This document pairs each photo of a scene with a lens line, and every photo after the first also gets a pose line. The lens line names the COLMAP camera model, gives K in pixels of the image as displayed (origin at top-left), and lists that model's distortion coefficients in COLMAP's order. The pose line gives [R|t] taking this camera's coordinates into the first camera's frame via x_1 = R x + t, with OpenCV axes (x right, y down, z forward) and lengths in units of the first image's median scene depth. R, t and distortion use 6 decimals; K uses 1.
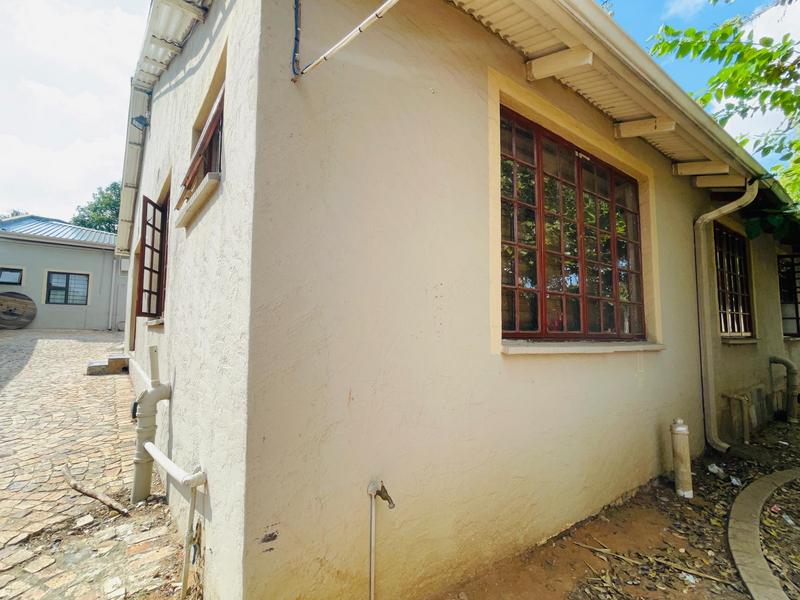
lens RADIAL K [[388.8, 0, 397.9], [0, 388.8, 300.9], [0, 0, 1]] dist [-0.006324, 0.003025]
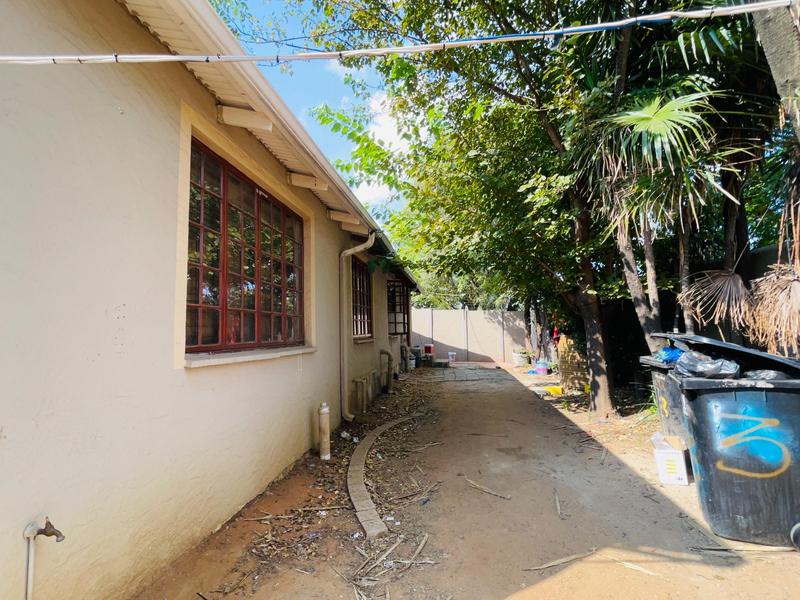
lens RADIAL K [[388.8, 0, 397.9], [0, 388.8, 300.9], [0, 0, 1]] dist [-0.006324, 0.003025]
pose [[0.703515, 0.031829, 0.709968, -0.077087], [-0.029346, 0.999446, -0.015728, -0.043337], [-0.710075, -0.009770, 0.704059, -0.159364]]
